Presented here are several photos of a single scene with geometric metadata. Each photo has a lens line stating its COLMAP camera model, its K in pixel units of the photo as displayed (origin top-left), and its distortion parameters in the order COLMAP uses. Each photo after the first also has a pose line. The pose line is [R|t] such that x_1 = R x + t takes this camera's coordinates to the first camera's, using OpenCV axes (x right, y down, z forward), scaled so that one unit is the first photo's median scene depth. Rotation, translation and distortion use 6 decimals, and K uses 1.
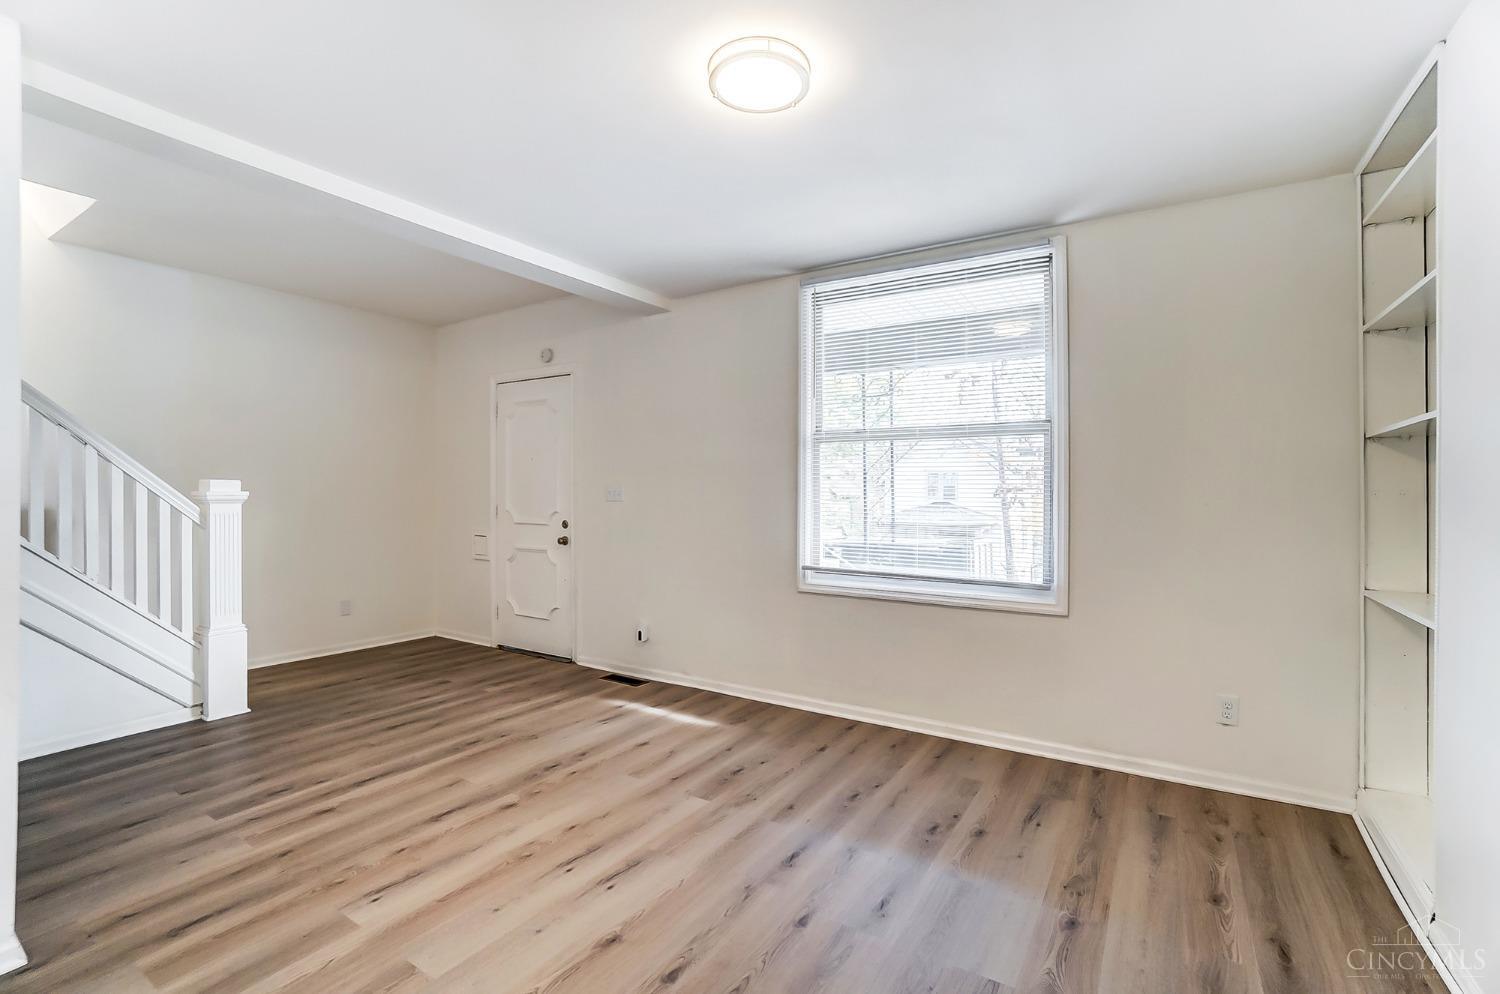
lens RADIAL K [[667.7, 0, 748.3], [0, 667.7, 492.6], [0, 0, 1]] dist [-0.002107, 0.001186]
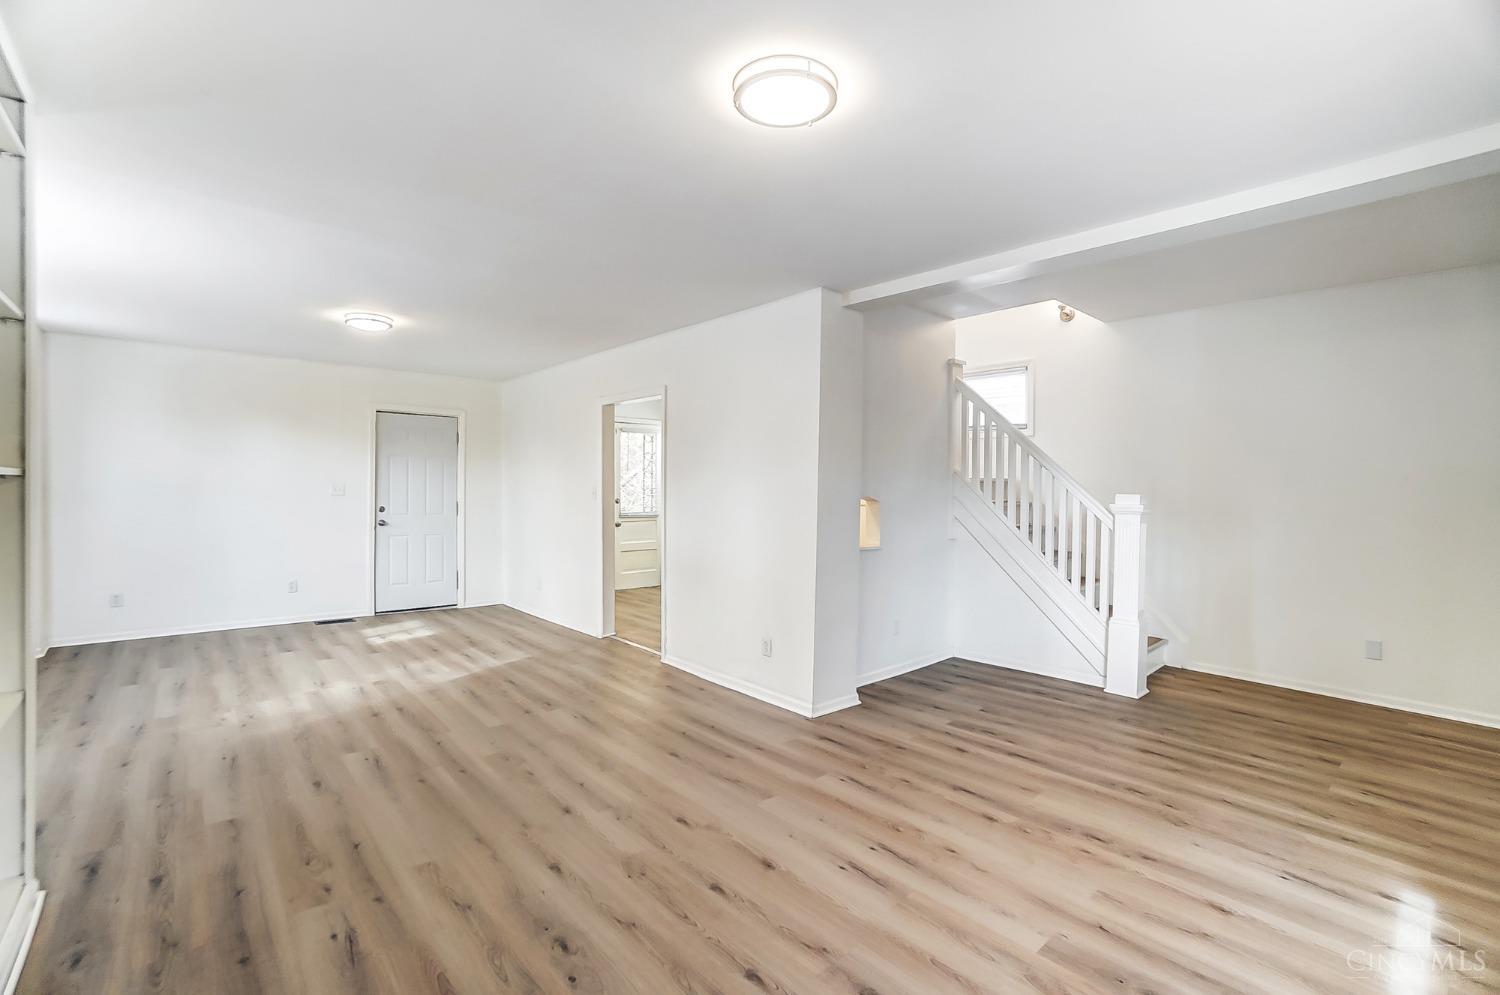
lens RADIAL K [[667.7, 0, 746.4], [0, 667.7, 495.0], [0, 0, 1]] dist [-0.002107, 0.001186]
pose [[-0.257310, 0.005082, -0.966316, 0.548496], [-0.007215, 0.999948, 0.007180, -0.023125], [0.966302, 0.008819, -0.257260, 0.679931]]
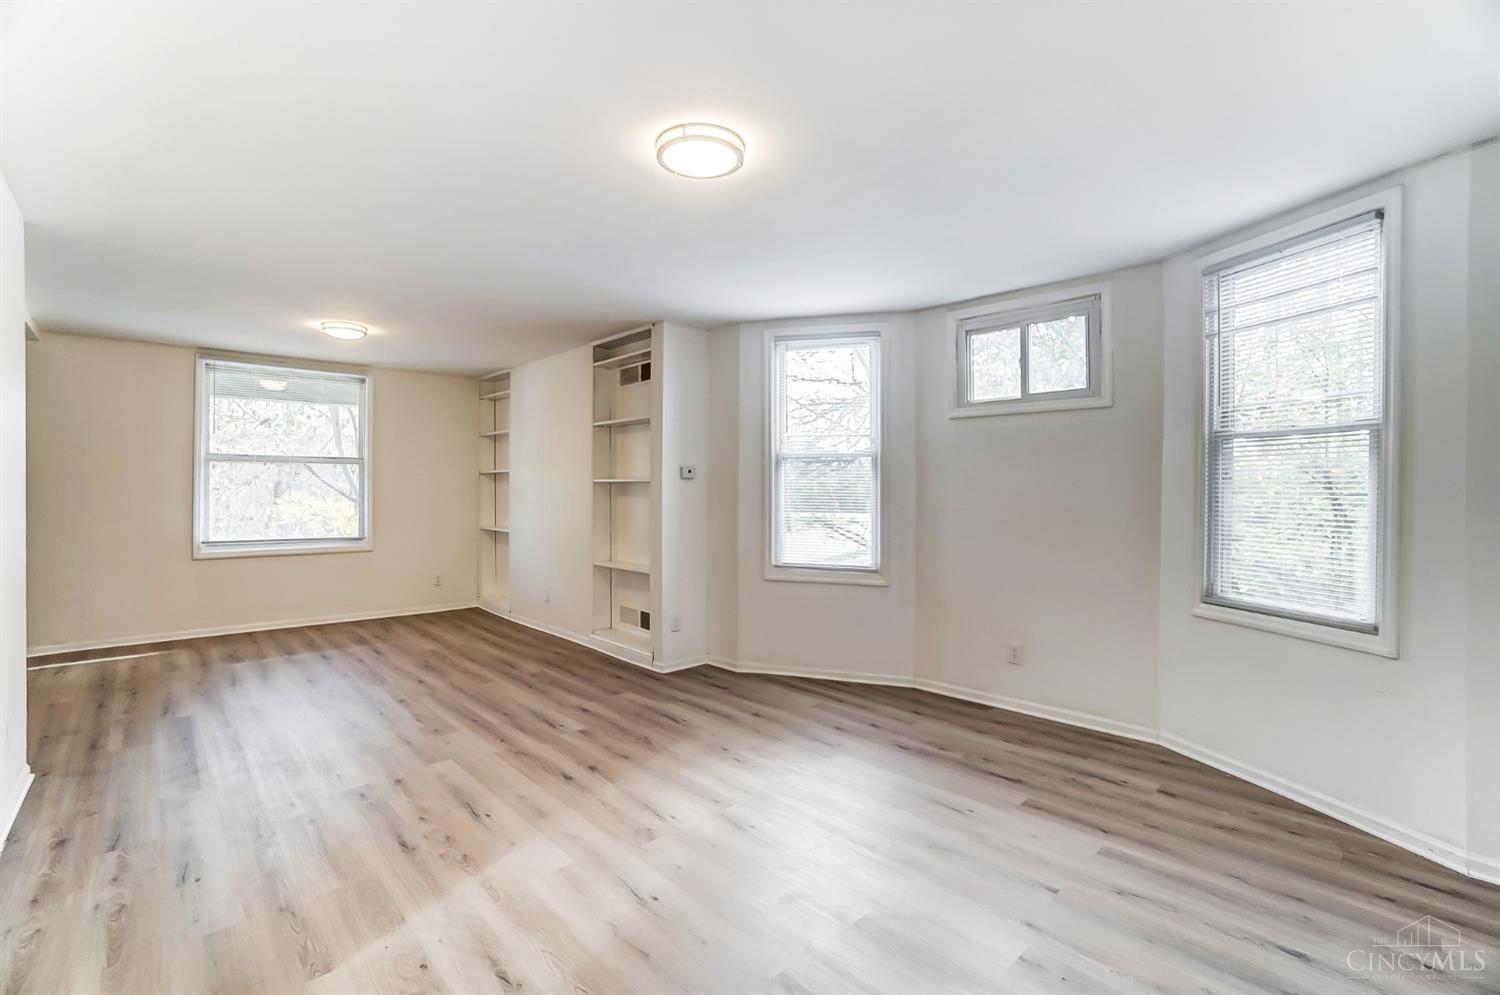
lens RADIAL K [[667.7, 0, 752.0], [0, 667.7, 491.5], [0, 0, 1]] dist [-0.002107, 0.001186]
pose [[0.221401, -0.004946, 0.975170, -1.184120], [-0.005267, 0.999966, 0.006268, -0.023129], [-0.975169, -0.006524, 0.221367, -0.599736]]
